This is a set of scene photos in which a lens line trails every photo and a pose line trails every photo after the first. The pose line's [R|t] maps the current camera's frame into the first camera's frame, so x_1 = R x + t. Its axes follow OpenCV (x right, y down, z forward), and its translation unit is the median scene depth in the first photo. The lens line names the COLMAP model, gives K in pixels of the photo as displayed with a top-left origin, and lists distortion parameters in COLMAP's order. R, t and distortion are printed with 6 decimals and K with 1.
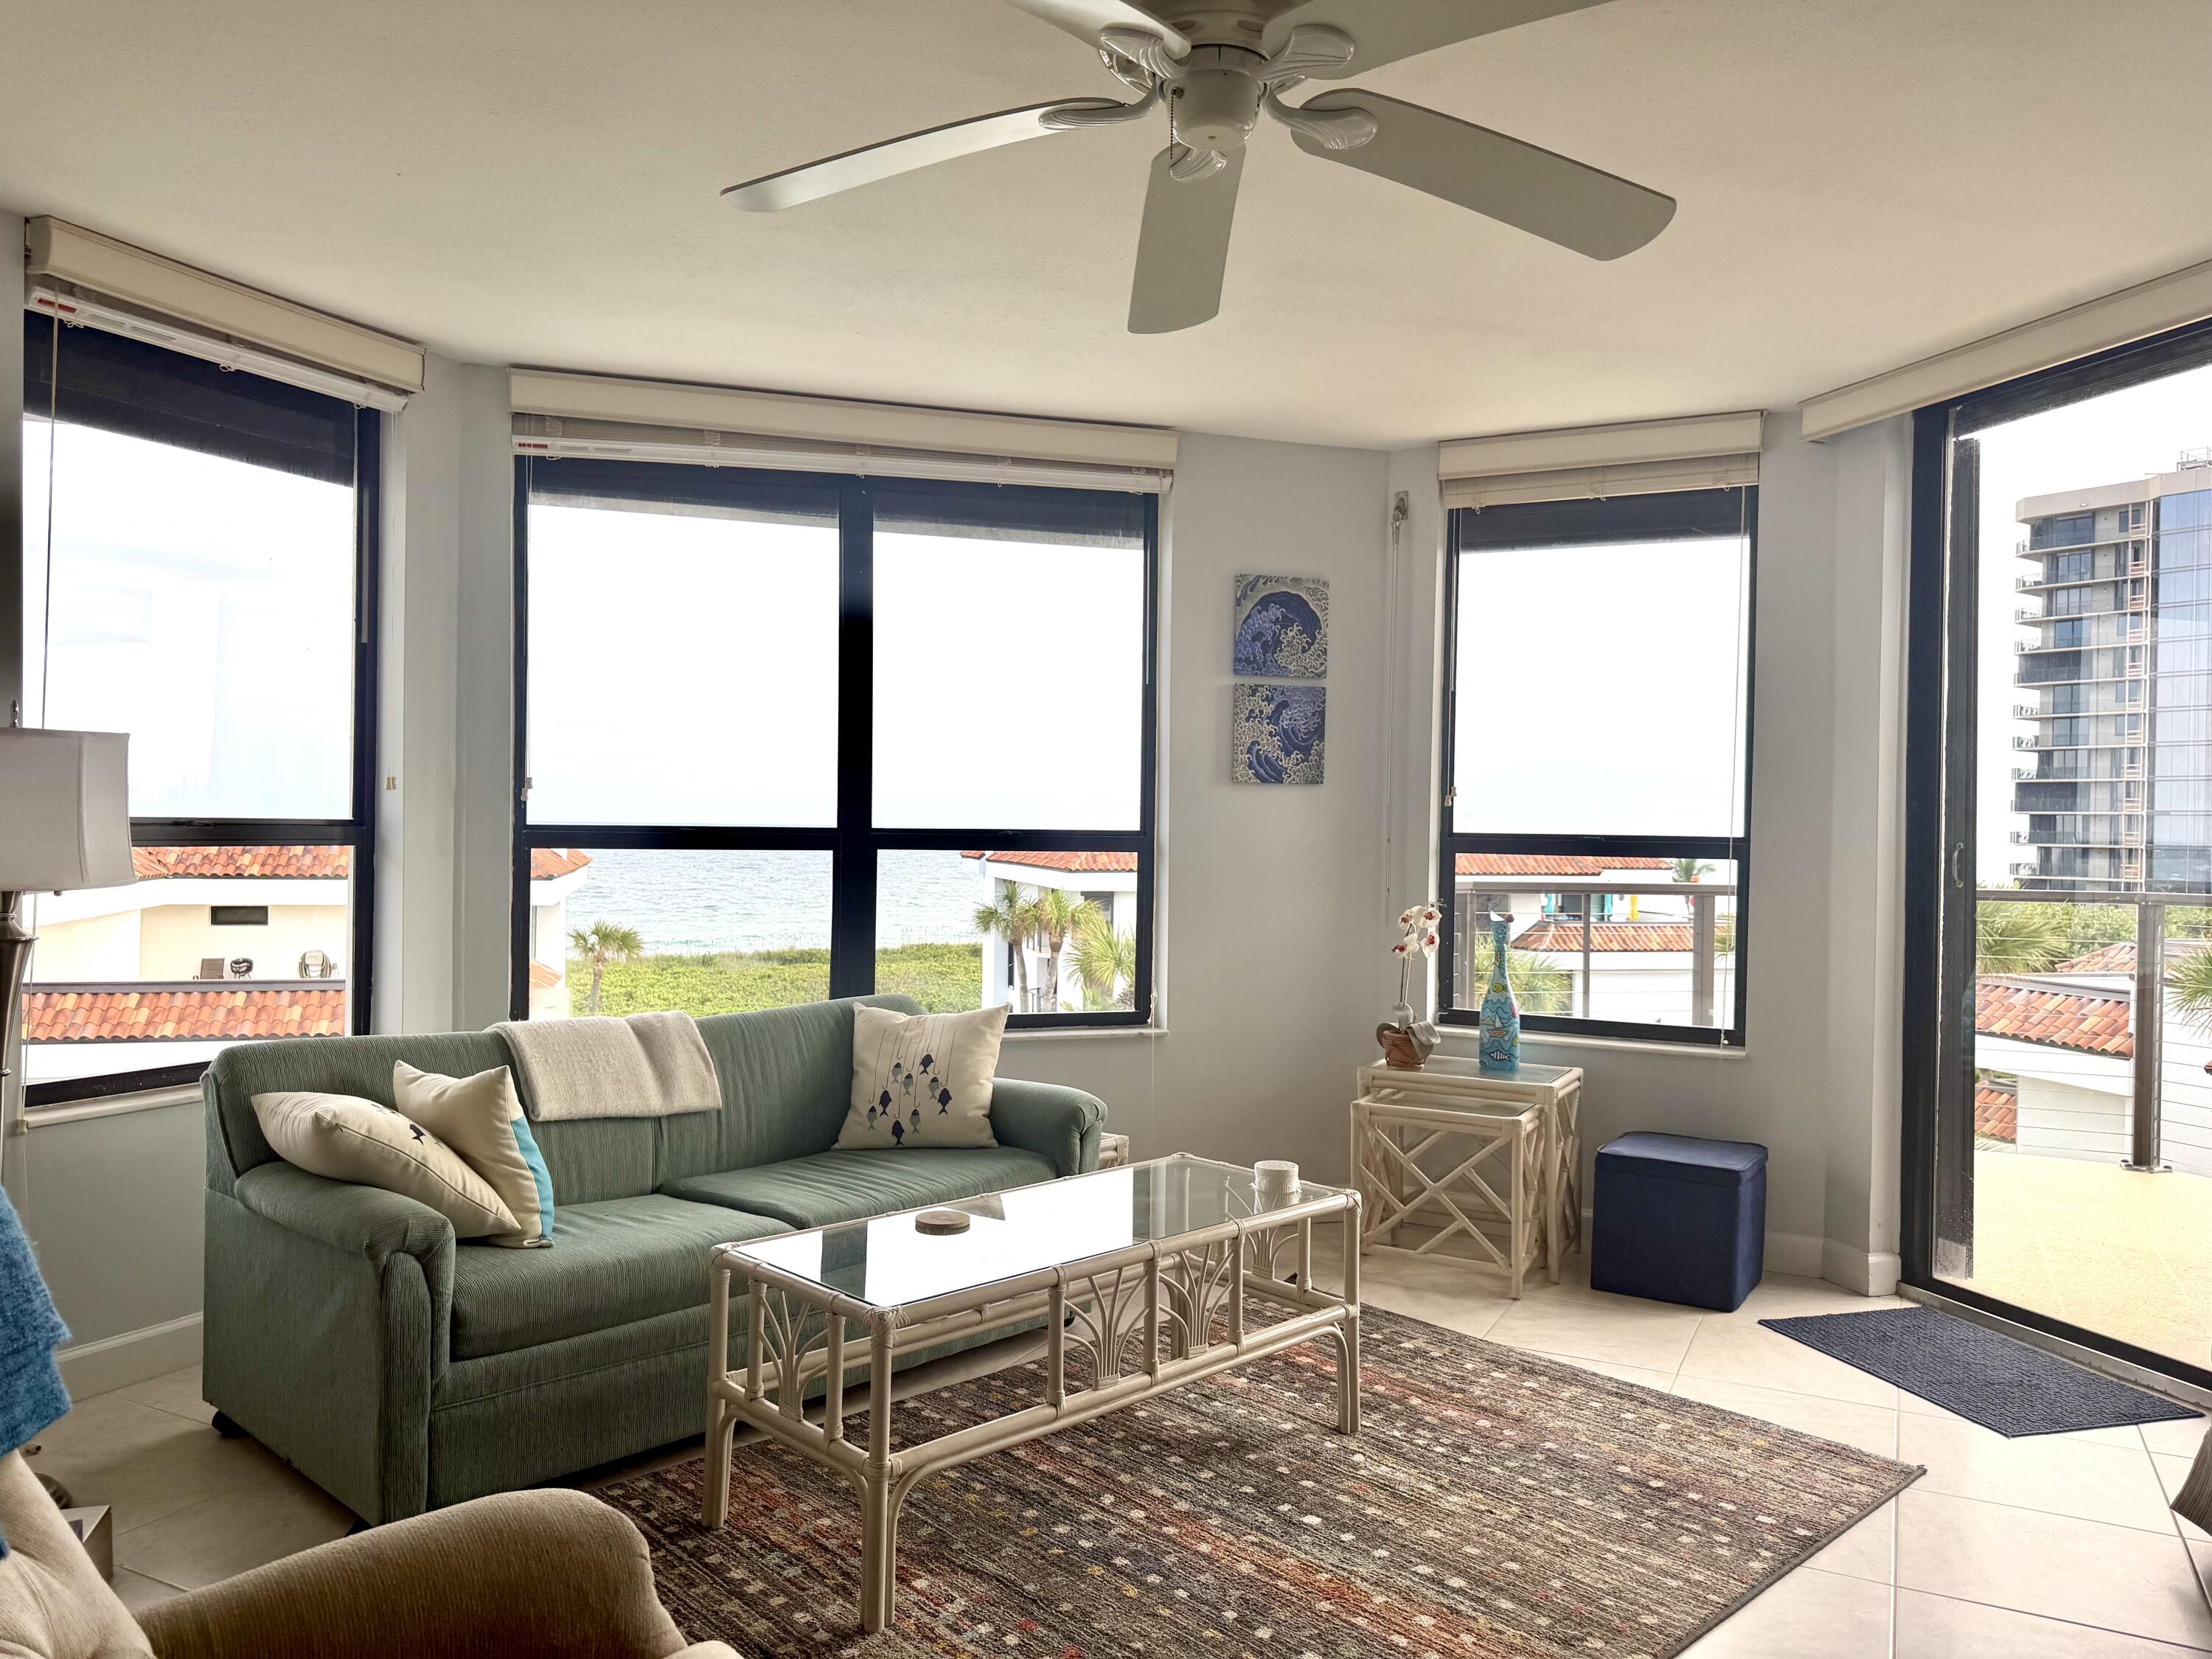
lens RADIAL K [[1550.4, 0, 1106.5], [0, 1550.4, 839.9], [0, 0, 1]] dist [0.042412, -0.051822]
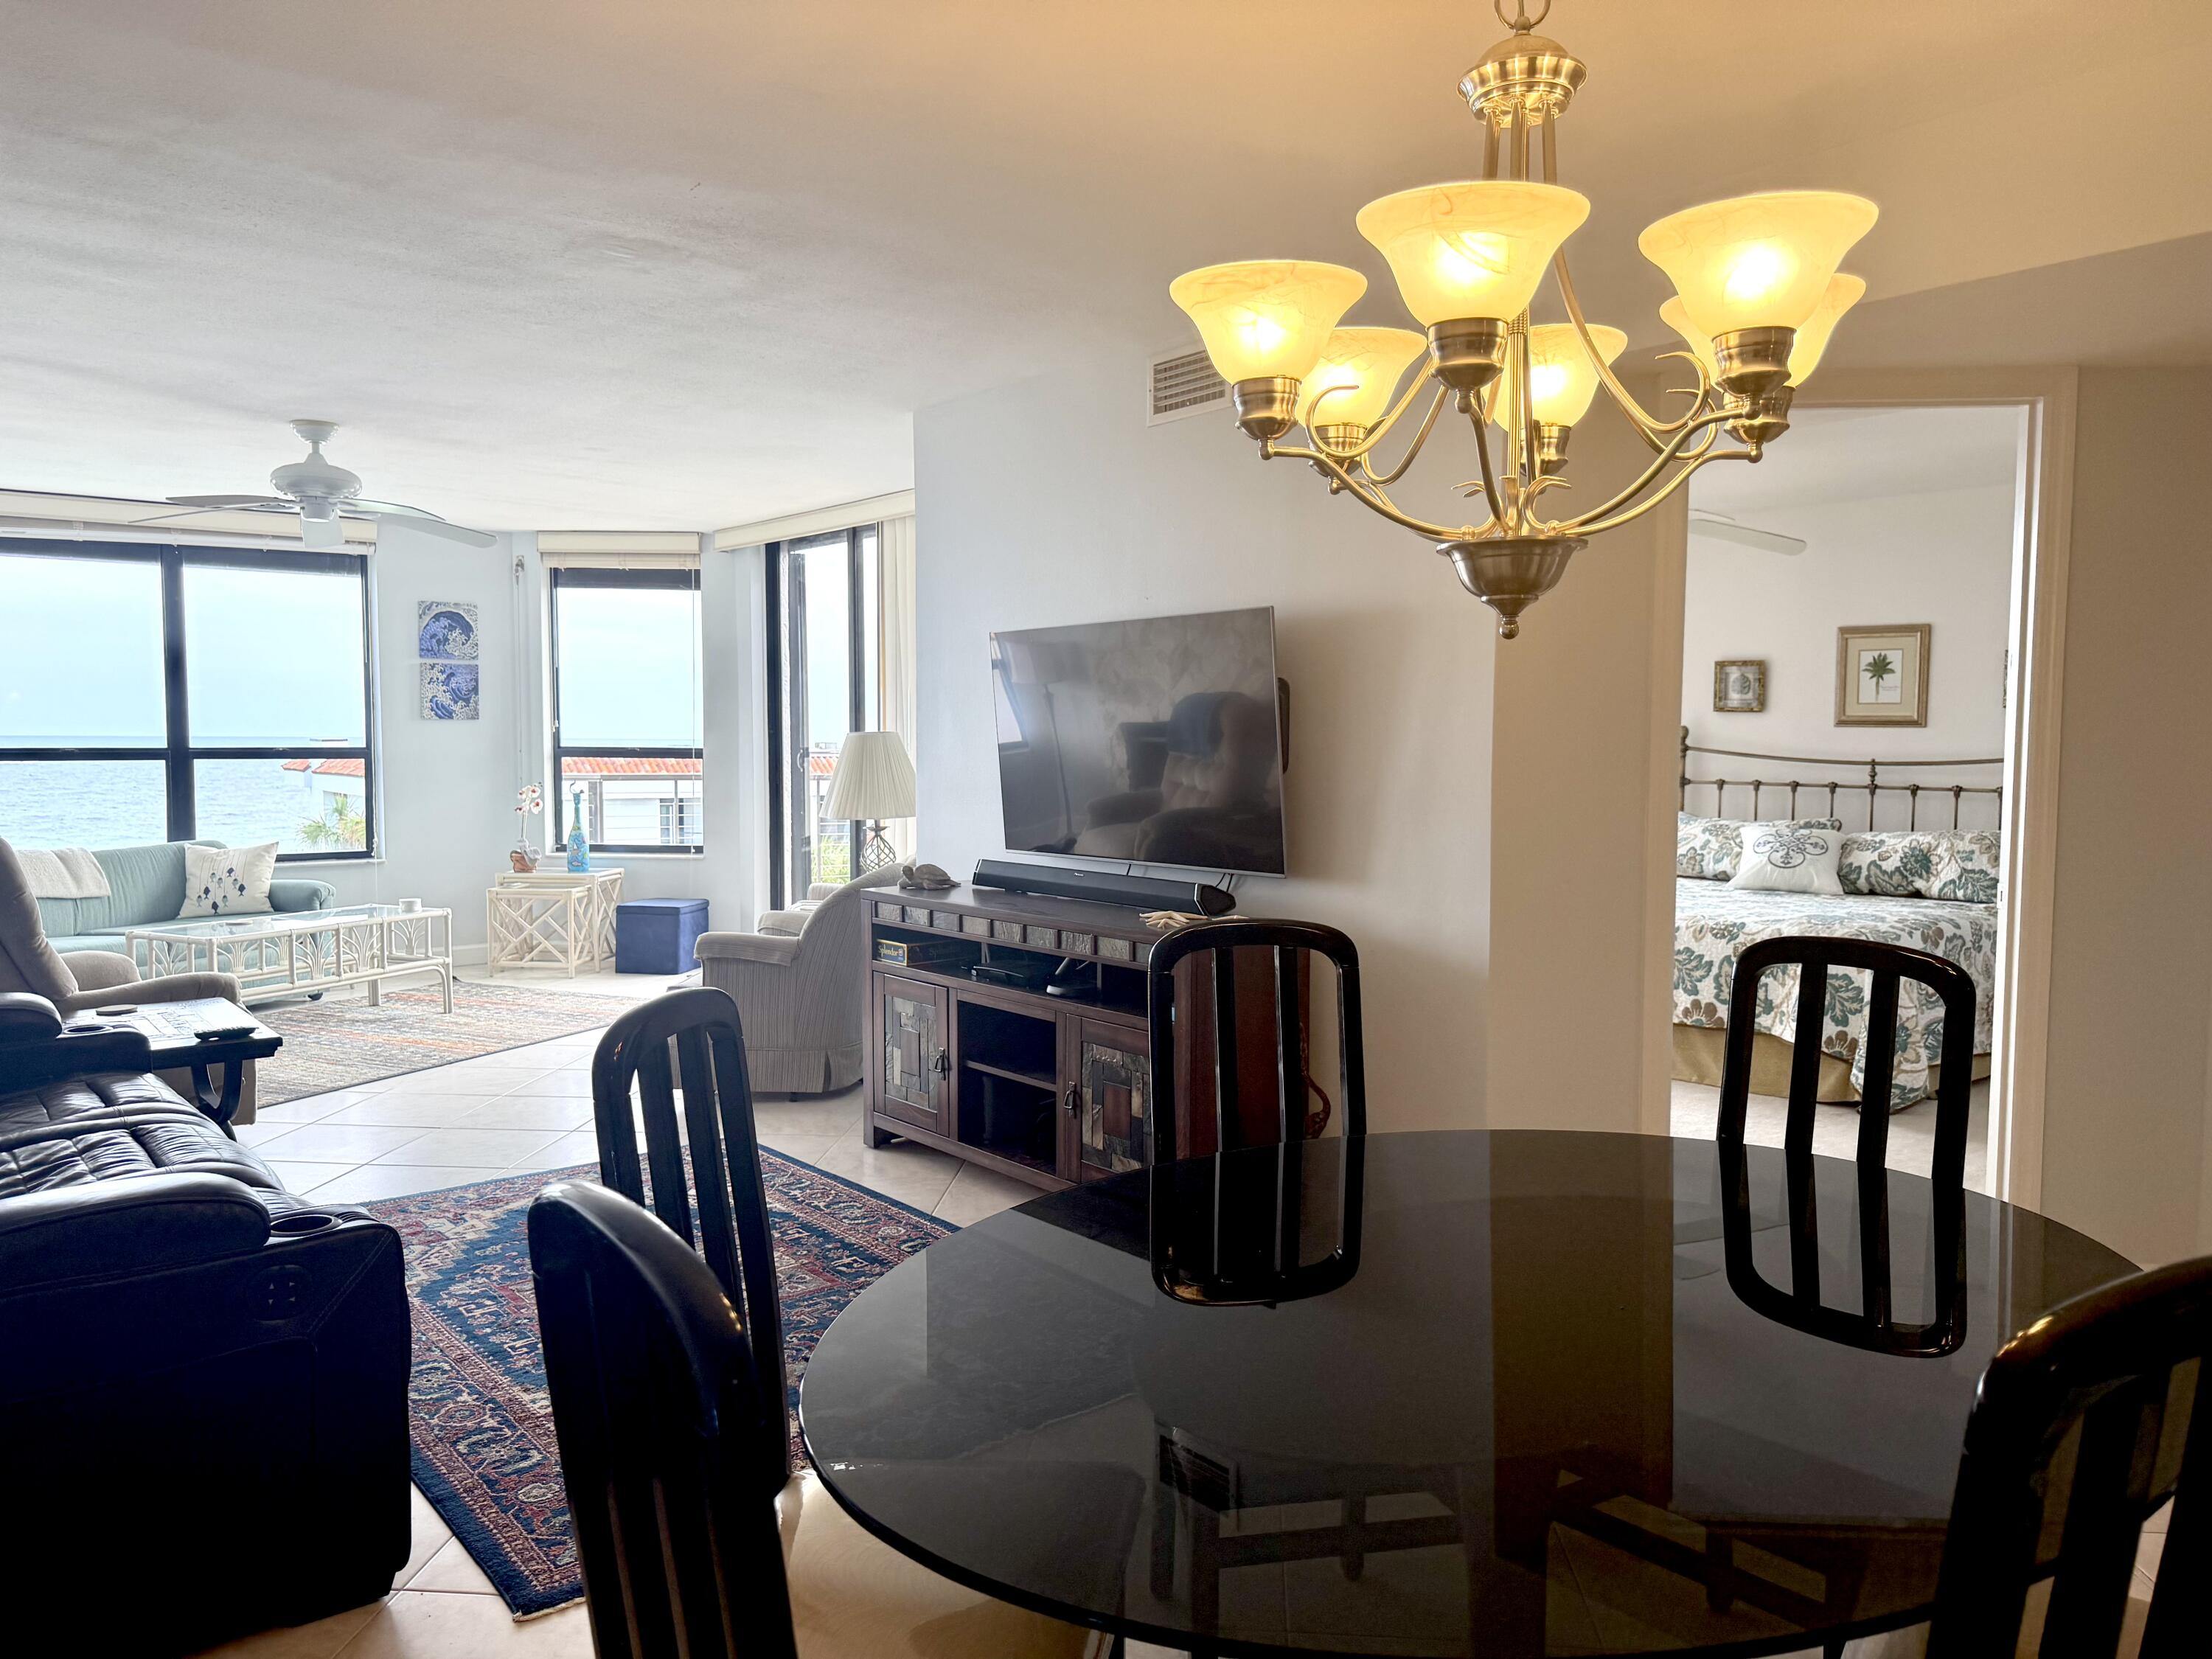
lens RADIAL K [[1550.4, 0, 1092.7], [0, 1550.4, 838.8], [0, 0, 1]] dist [0.042412, -0.051822]
pose [[0.924956, -0.033379, 0.378606, 0.126397], [0.009752, 0.997892, 0.064153, -0.008501], [-0.379950, -0.055647, 0.923332, -1.071072]]
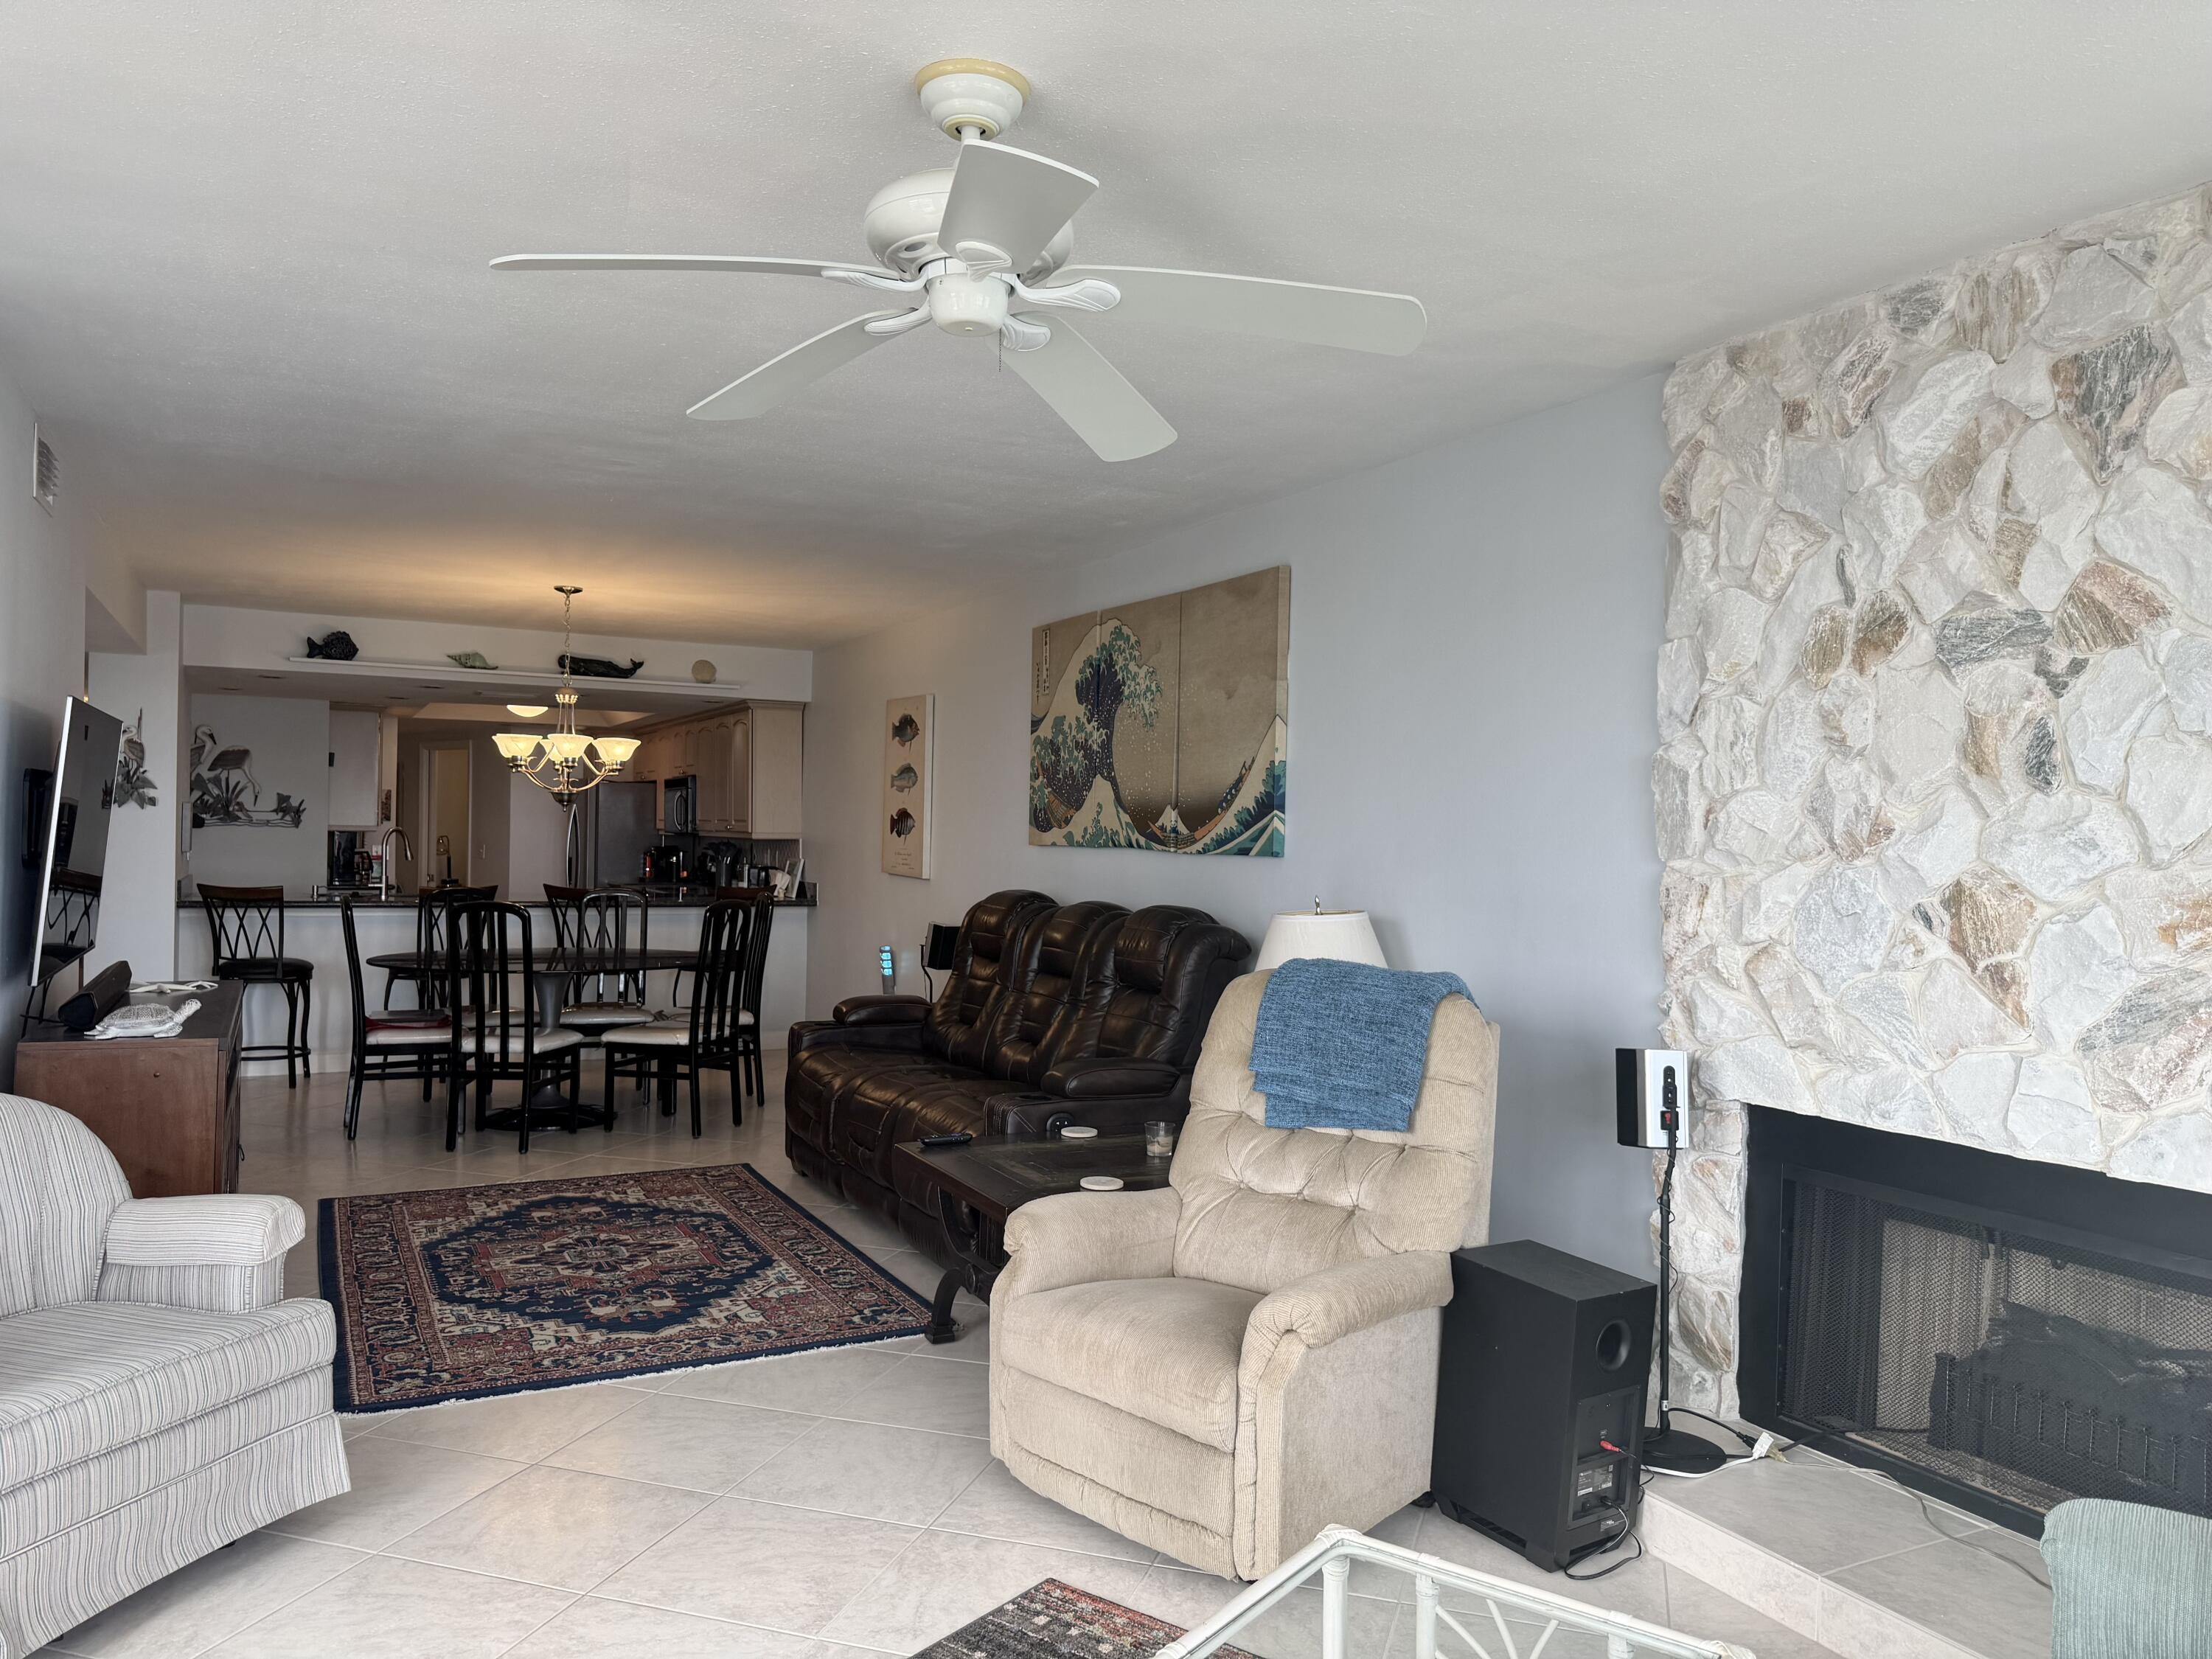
lens RADIAL K [[1550.4, 0, 1115.7], [0, 1550.4, 836.5], [0, 0, 1]] dist [0.042412, -0.051822]
pose [[-0.983481, -0.026278, -0.179094, 0.067263], [-0.028476, 0.999547, 0.009714, -0.037152], [0.178758, 0.014653, -0.983784, 0.980554]]
